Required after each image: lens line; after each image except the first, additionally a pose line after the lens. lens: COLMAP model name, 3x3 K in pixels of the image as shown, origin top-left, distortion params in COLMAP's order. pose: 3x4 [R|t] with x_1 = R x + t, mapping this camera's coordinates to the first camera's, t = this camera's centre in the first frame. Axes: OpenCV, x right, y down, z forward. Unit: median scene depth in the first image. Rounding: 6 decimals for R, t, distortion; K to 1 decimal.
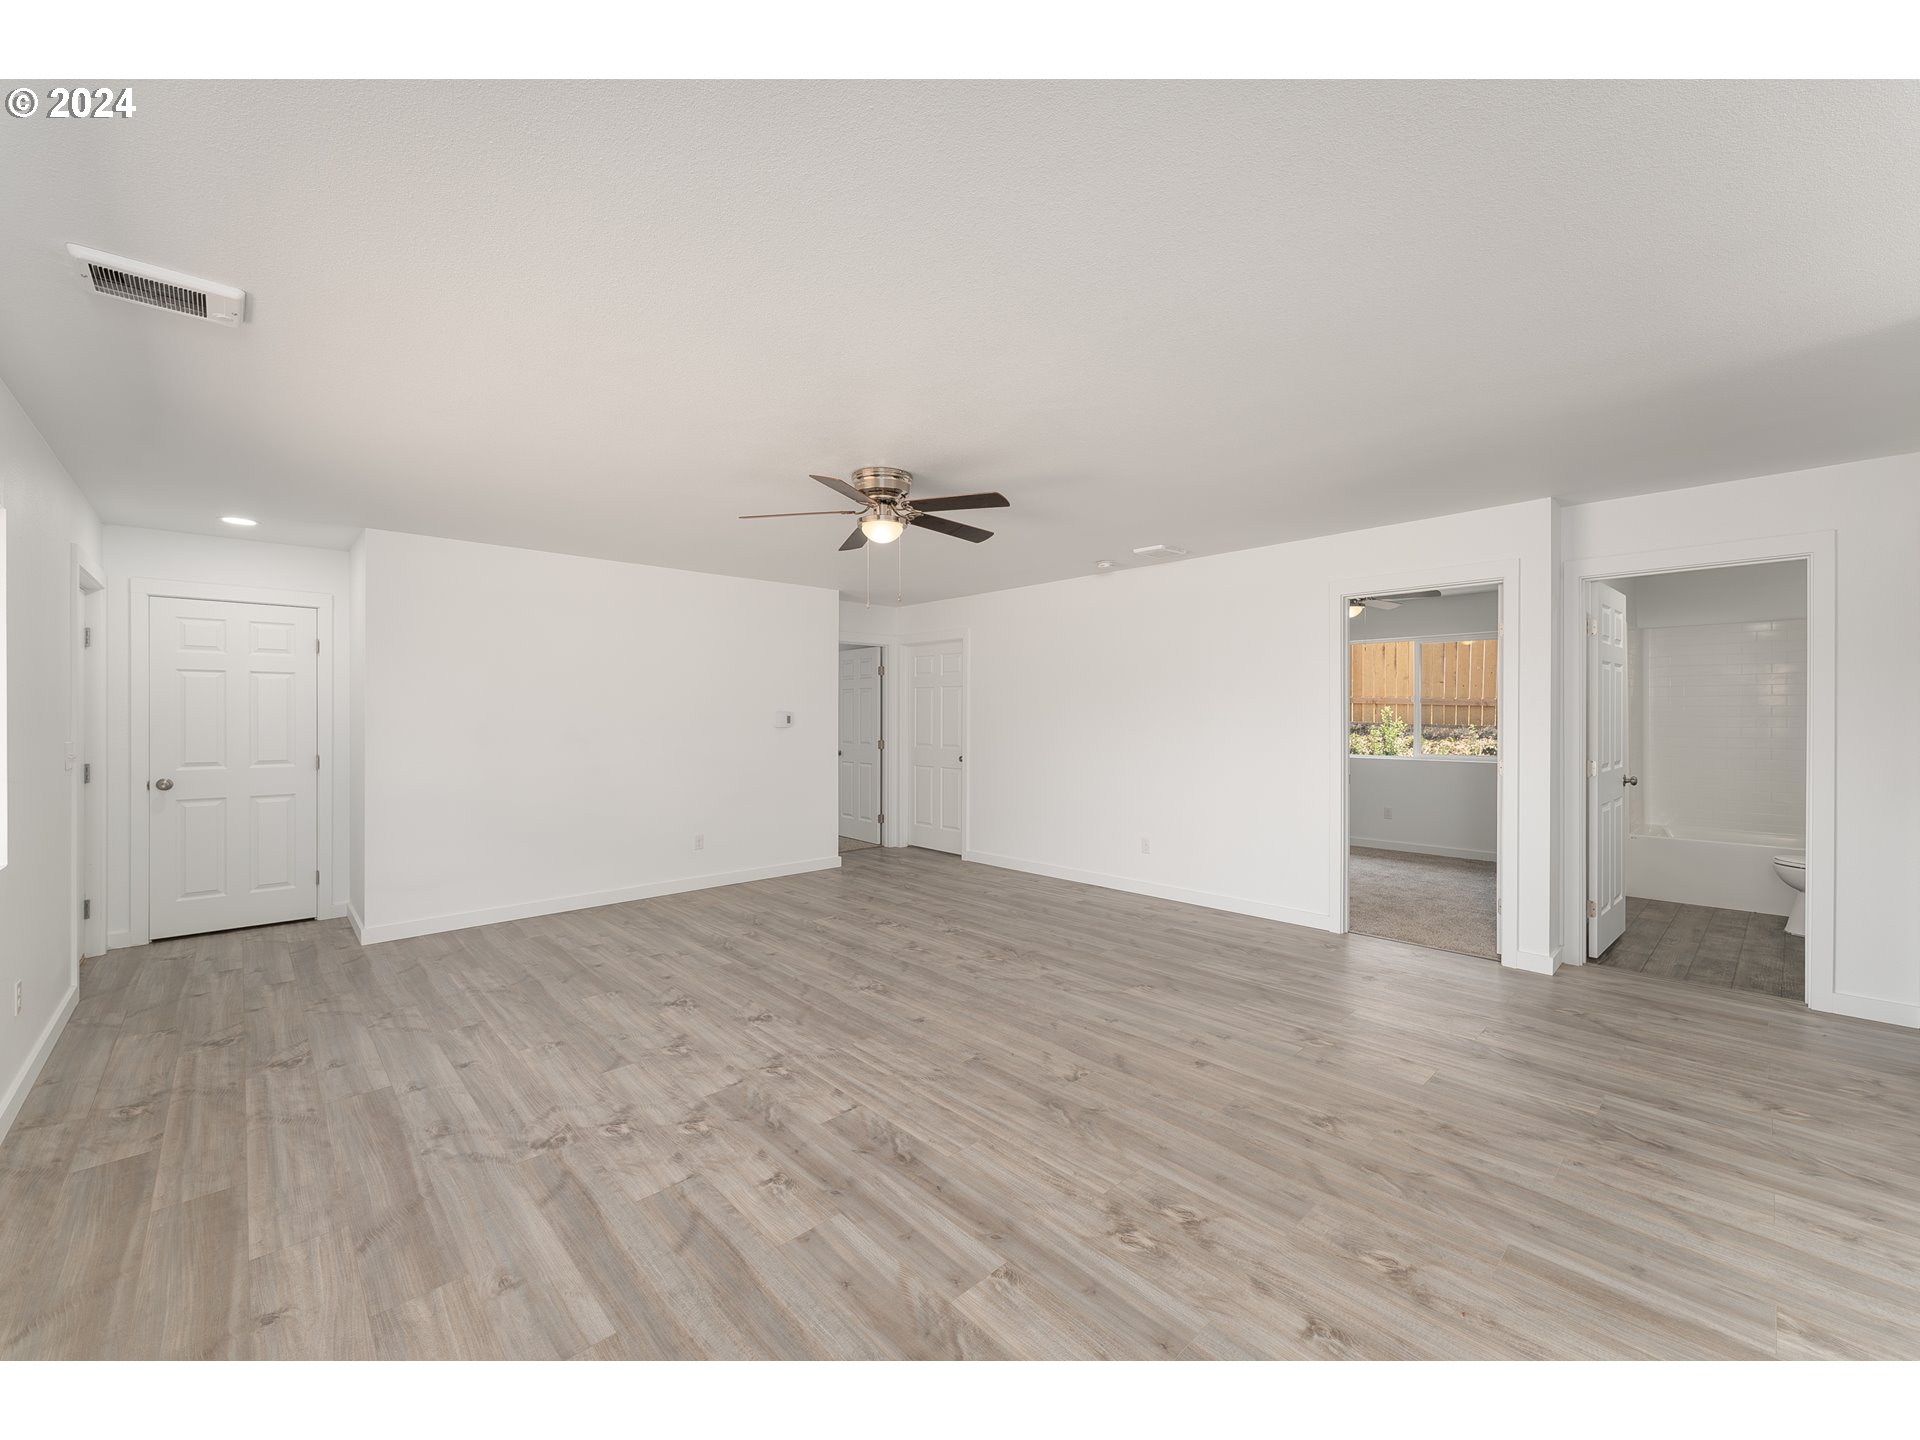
lens RADIAL K [[769.6, 0, 957.4], [0, 769.6, 719.5], [0, 0, 1]] dist [0.002666, 0.000261]
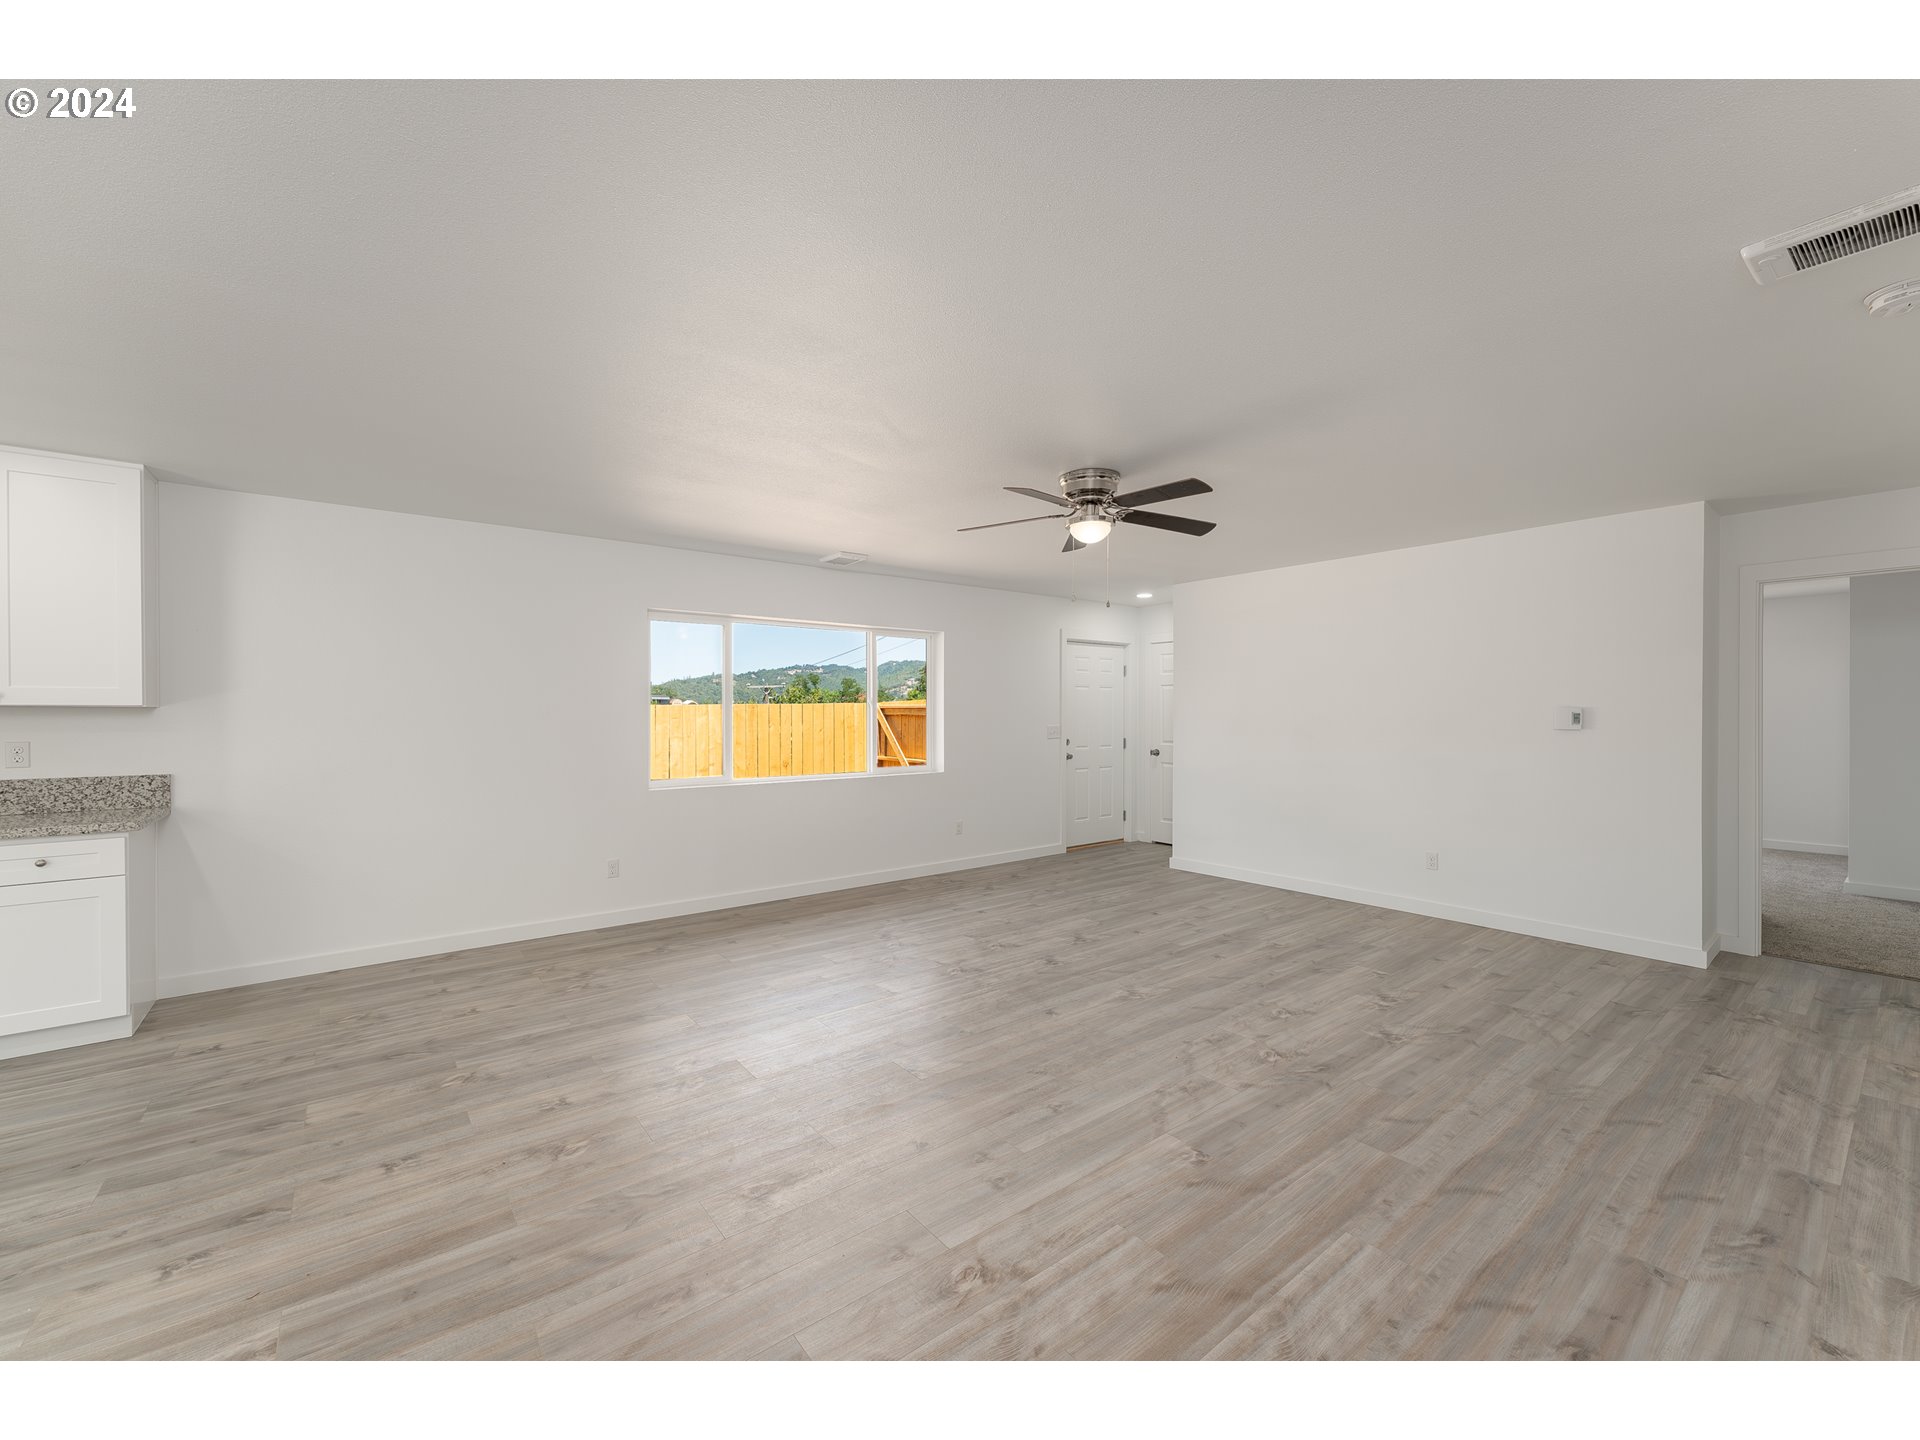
lens RADIAL K [[769.6, 0, 959.8], [0, 769.6, 711.4], [0, 0, 1]] dist [0.002666, 0.000261]
pose [[-0.090258, -0.000724, -0.995918, 0.874464], [-0.003779, 0.999993, -0.000385, -0.006279], [0.995911, 0.003729, -0.090260, 0.869520]]
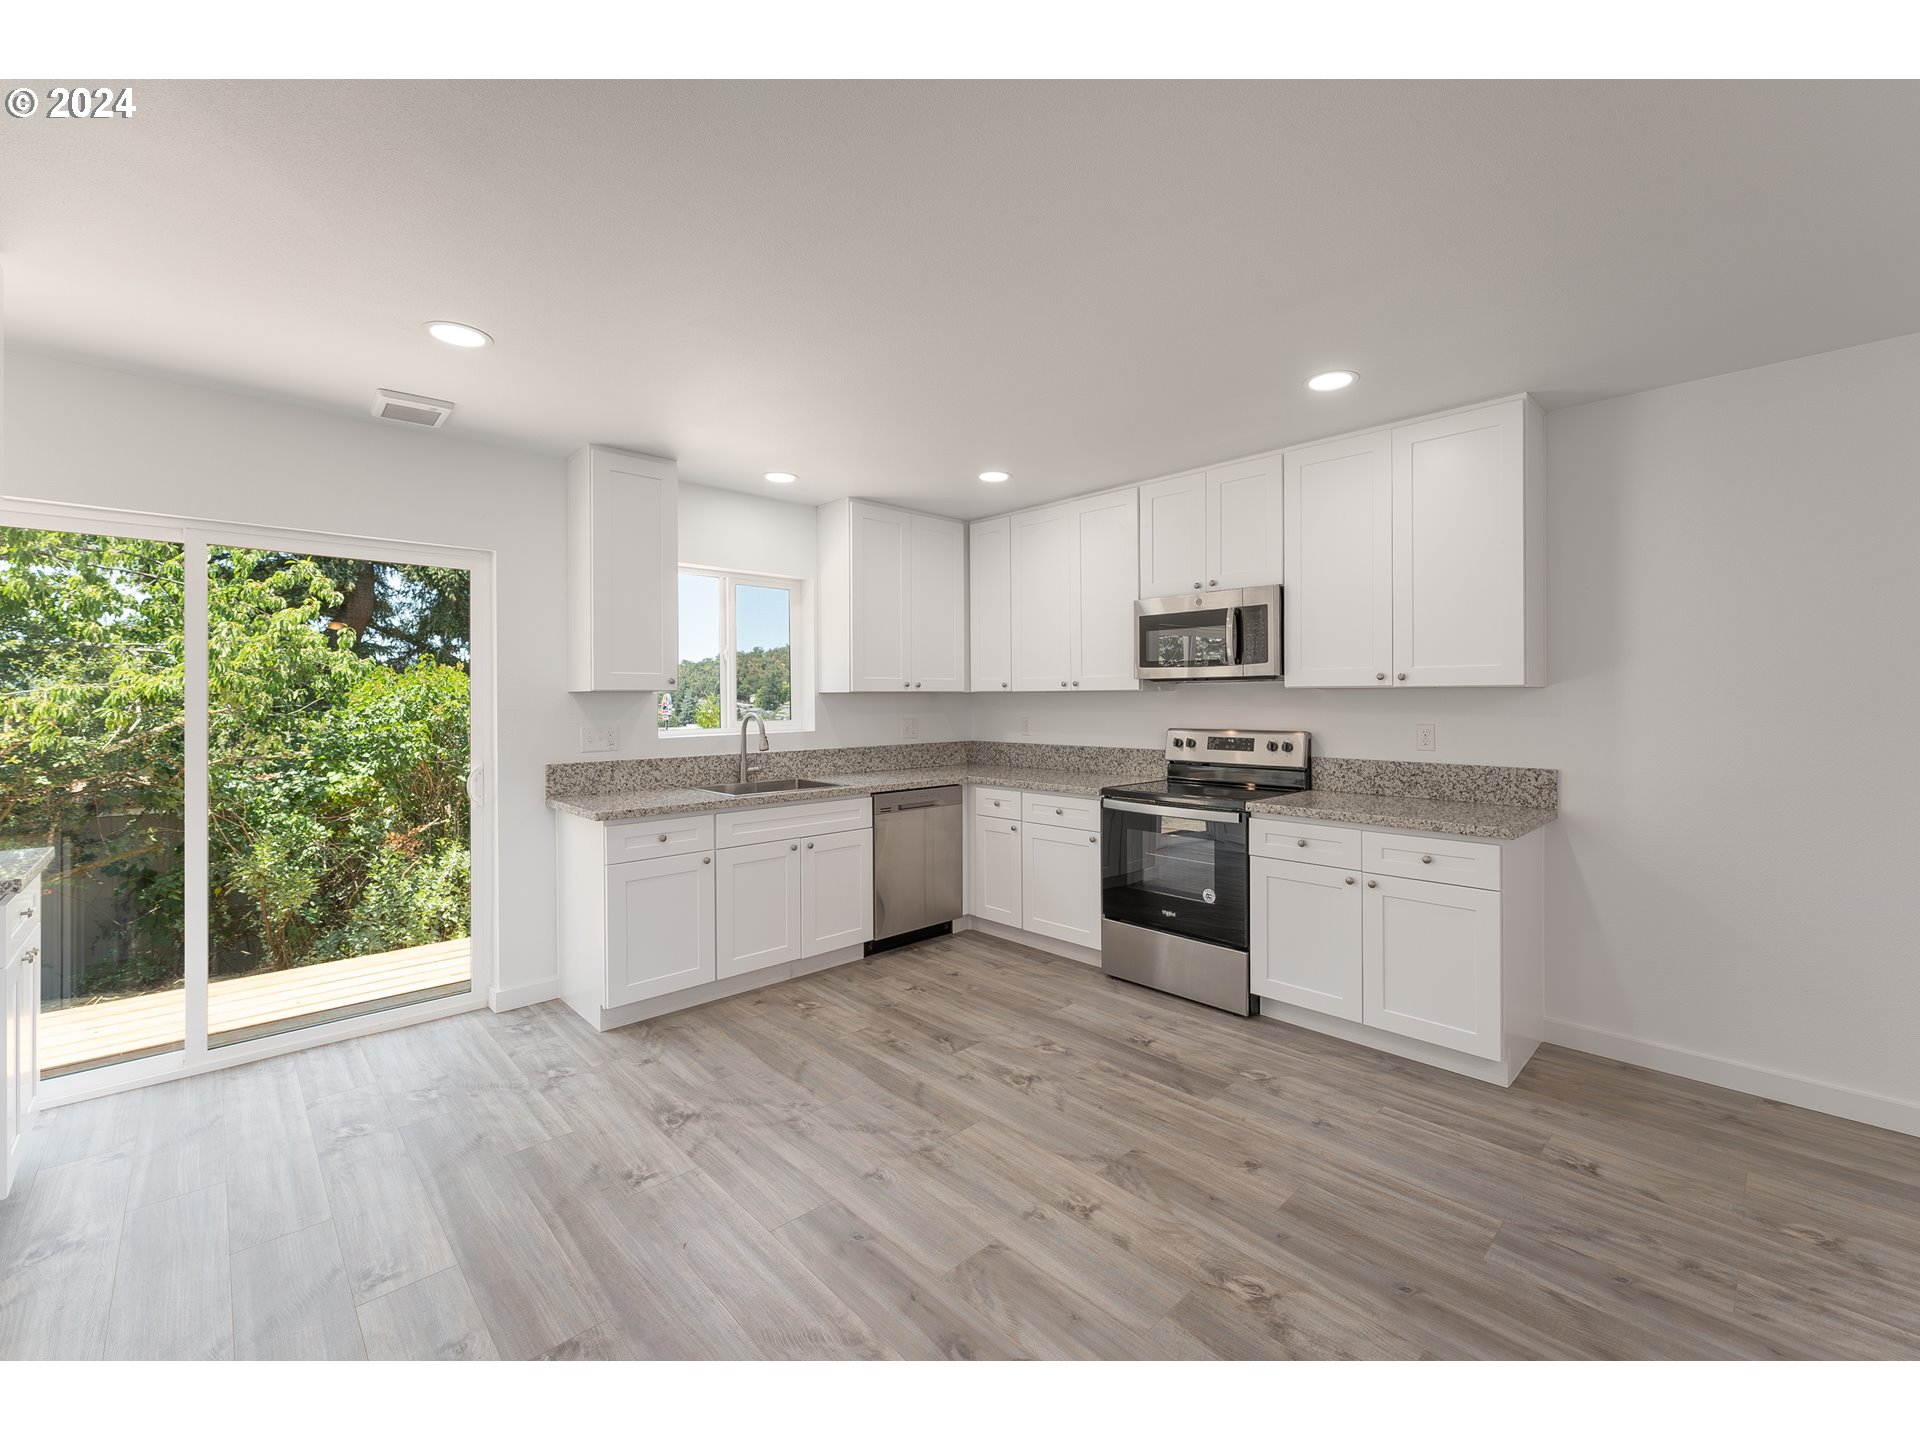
lens RADIAL K [[811.4, 0, 1016.4], [0, 811.4, 700.5], [0, 0, 1]] dist [0.010214, 0.000037]
pose [[-0.998774, -0.002132, -0.049464, 0.594452], [-0.002381, 0.999985, 0.004968, 0.002404], [0.049452, 0.005080, -0.998764, 0.601873]]
